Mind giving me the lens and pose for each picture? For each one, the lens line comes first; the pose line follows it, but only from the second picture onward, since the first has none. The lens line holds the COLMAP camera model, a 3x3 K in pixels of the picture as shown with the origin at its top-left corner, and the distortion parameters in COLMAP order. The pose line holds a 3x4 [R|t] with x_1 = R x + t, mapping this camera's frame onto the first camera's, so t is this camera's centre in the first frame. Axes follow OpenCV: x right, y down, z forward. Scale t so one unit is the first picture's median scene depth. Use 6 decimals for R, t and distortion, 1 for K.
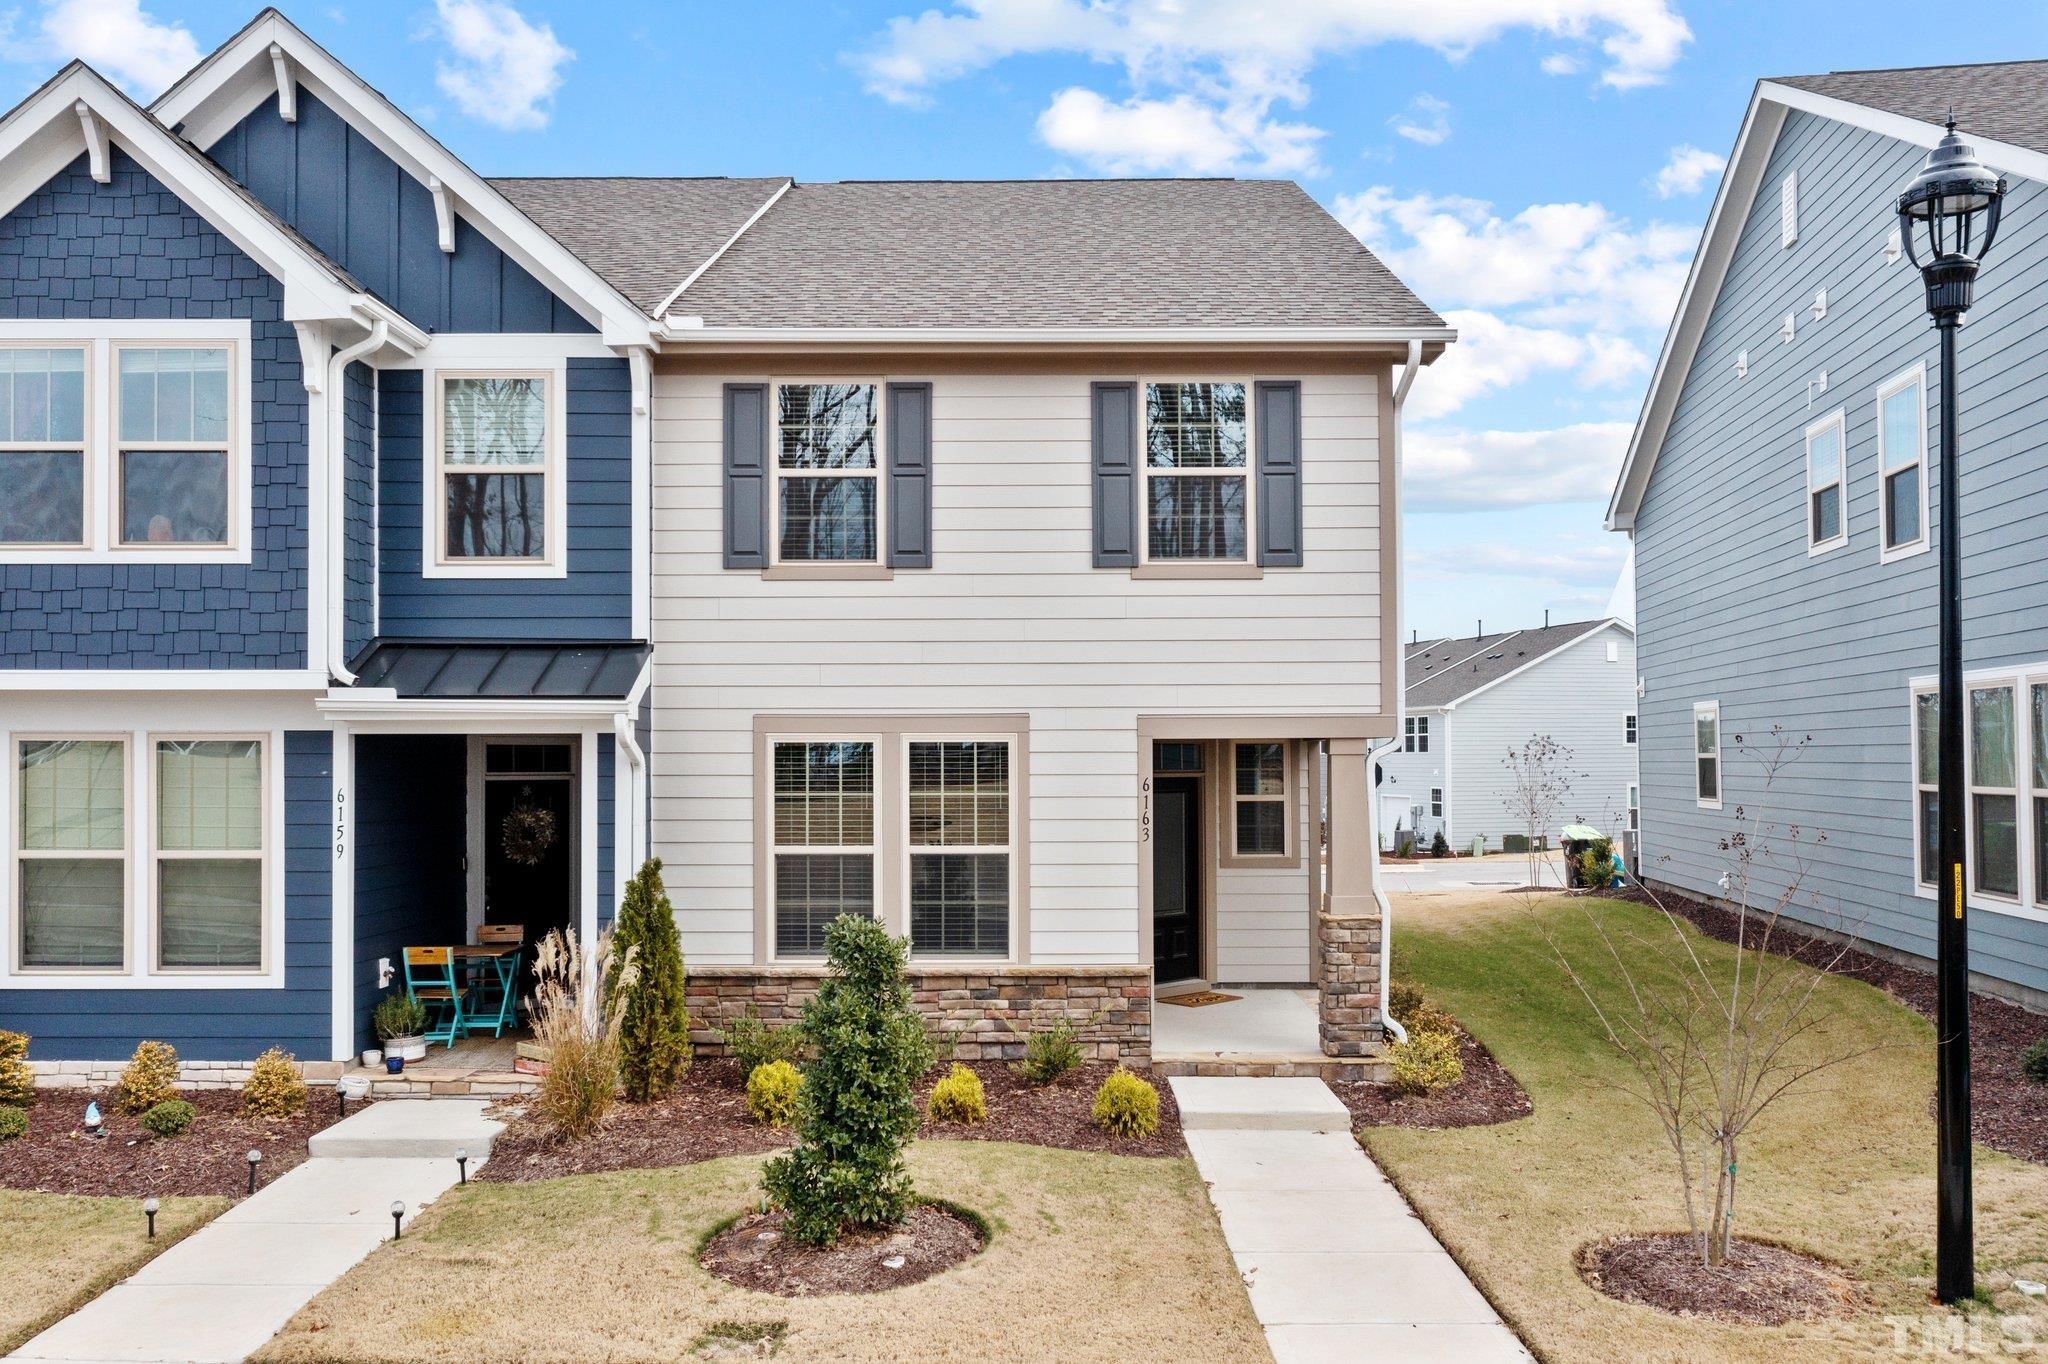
lens RADIAL K [[1680.5, 0, 1059.0], [0, 1680.5, 750.4], [0, 0, 1]] dist [-0.005903, 0.011441]
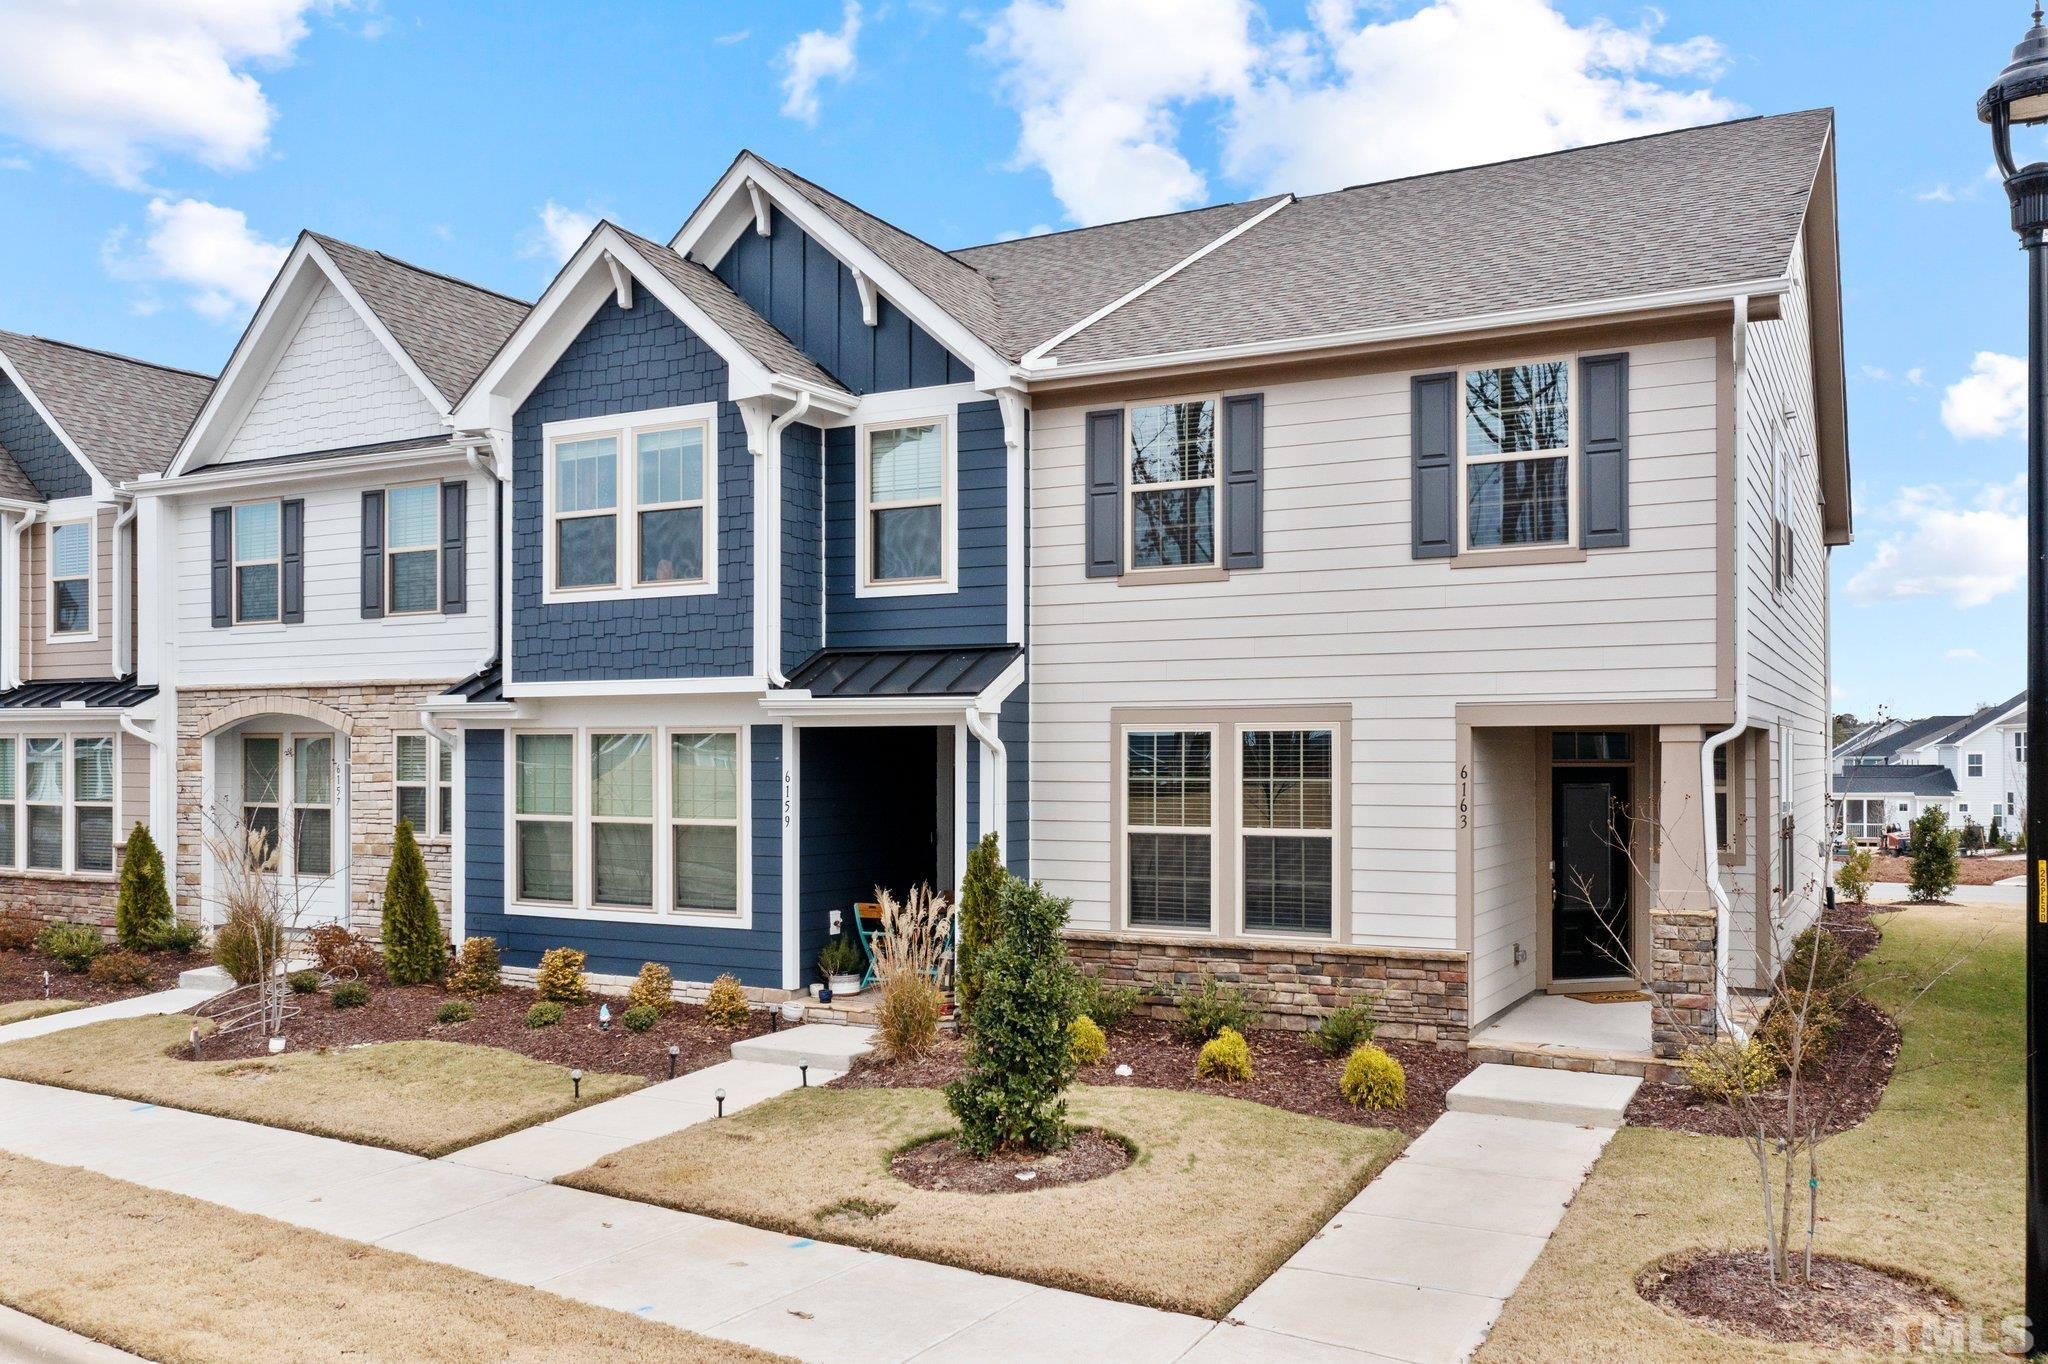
lens RADIAL K [[1698.9, 0, 1016.6], [0, 1698.9, 772.8], [0, 0, 1]] dist [-0.005659, 0.010524]
pose [[0.877100, 0.005668, -0.480274, 0.306968], [0.001791, 0.999885, 0.015071, 0.005012], [0.480304, -0.014079, 0.876989, -0.021328]]
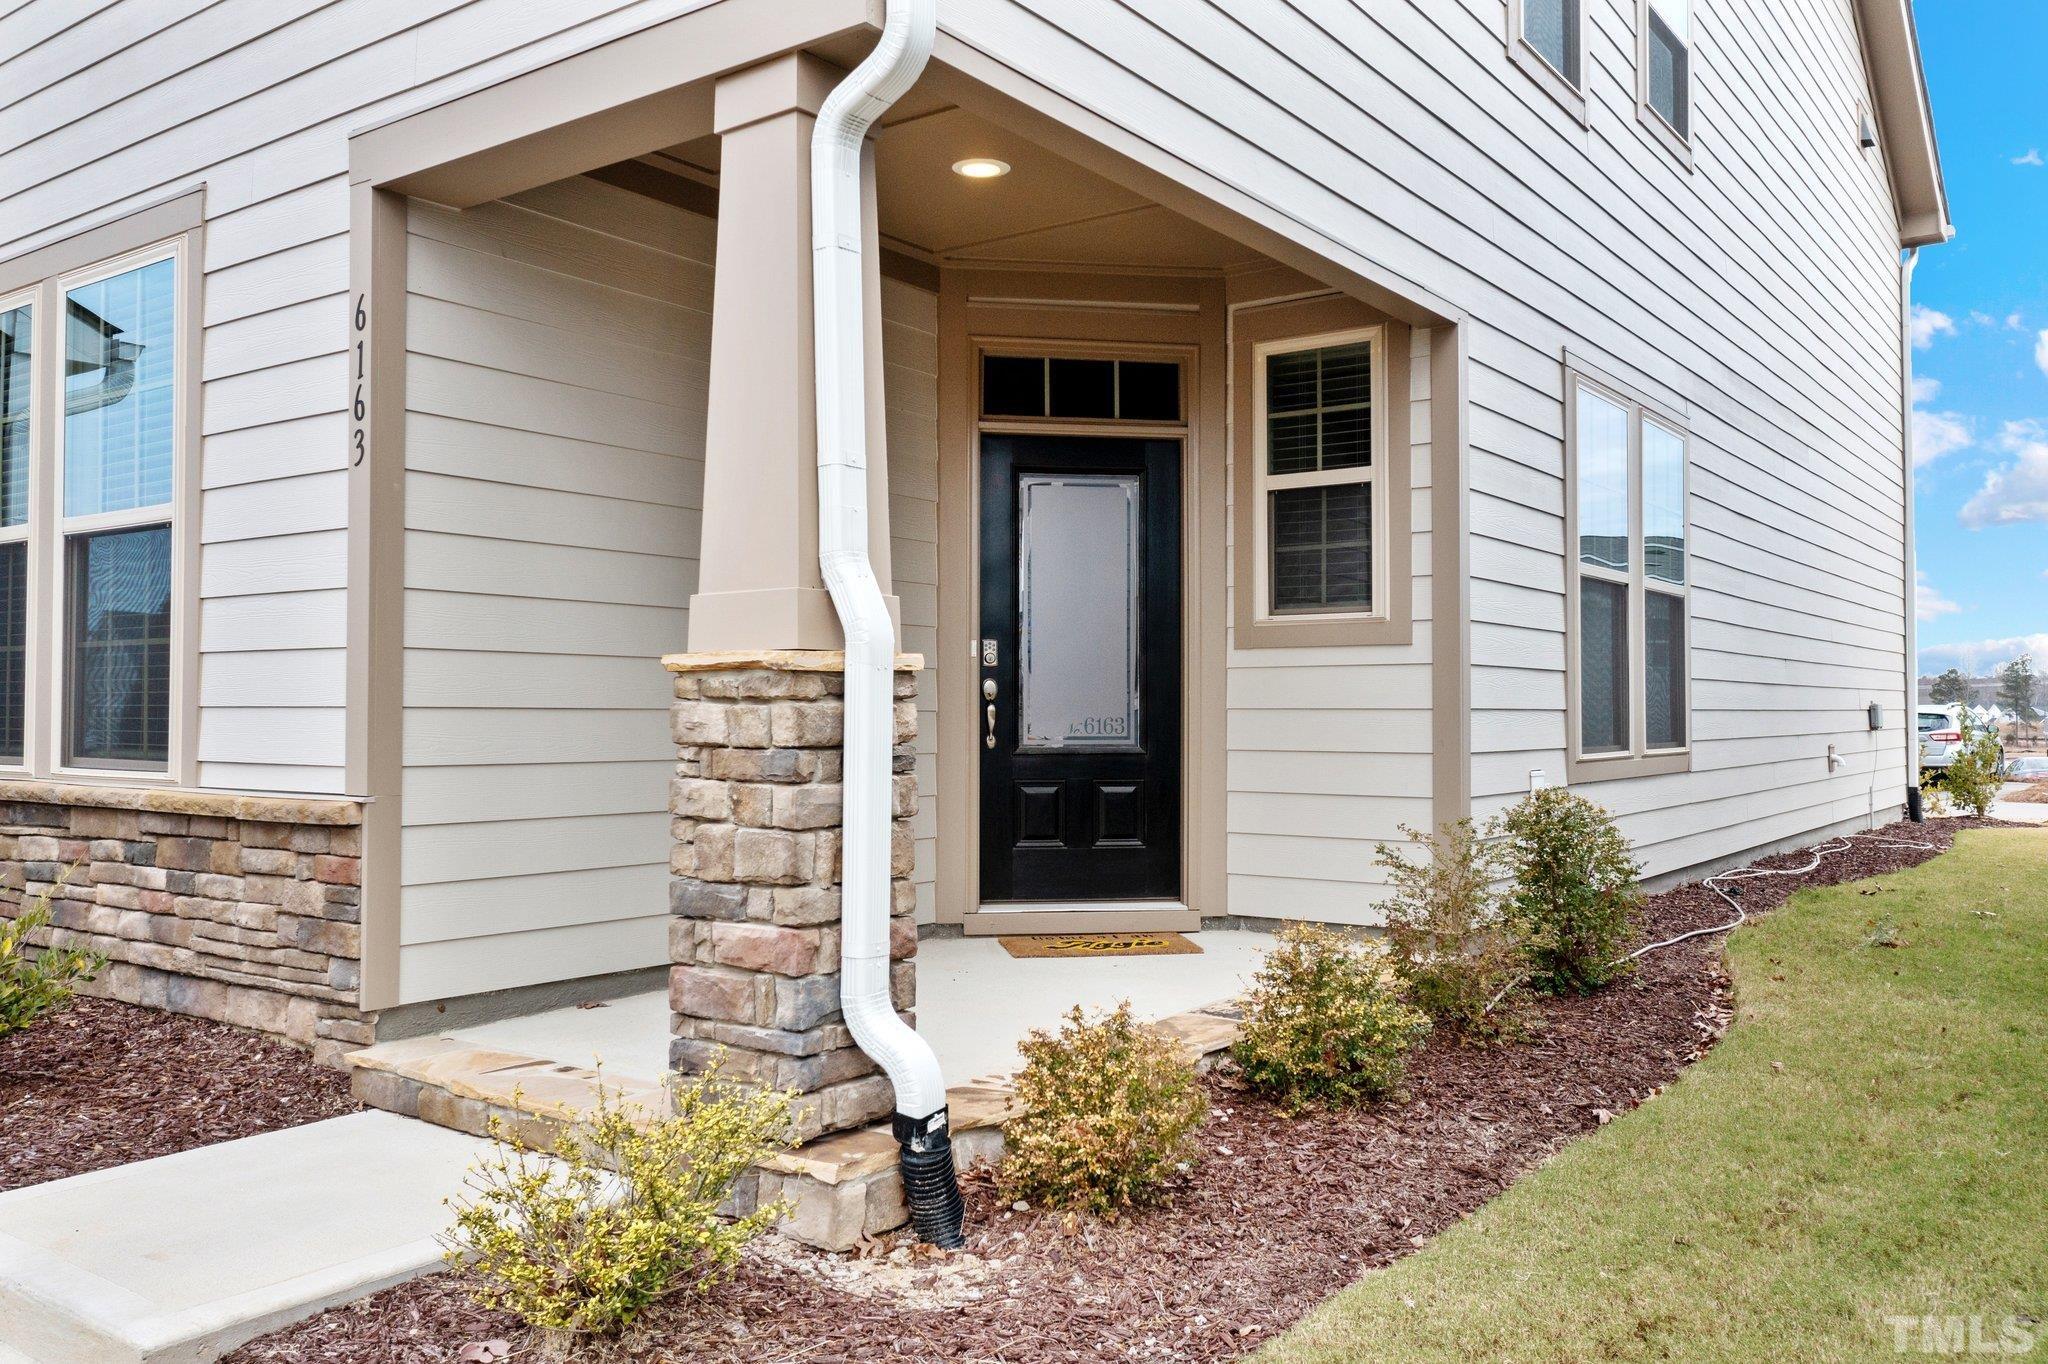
lens RADIAL K [[1650.2, 0, 1024.0], [0, 1650.2, 682.0], [0, 0, 1]] dist [-0.002757, 0.001430]
pose [[0.799140, -0.007188, -0.601101, 0.390083], [-0.000860, 0.999914, -0.013100, 0.107268], [0.601144, 0.010986, 0.799065, 0.802059]]
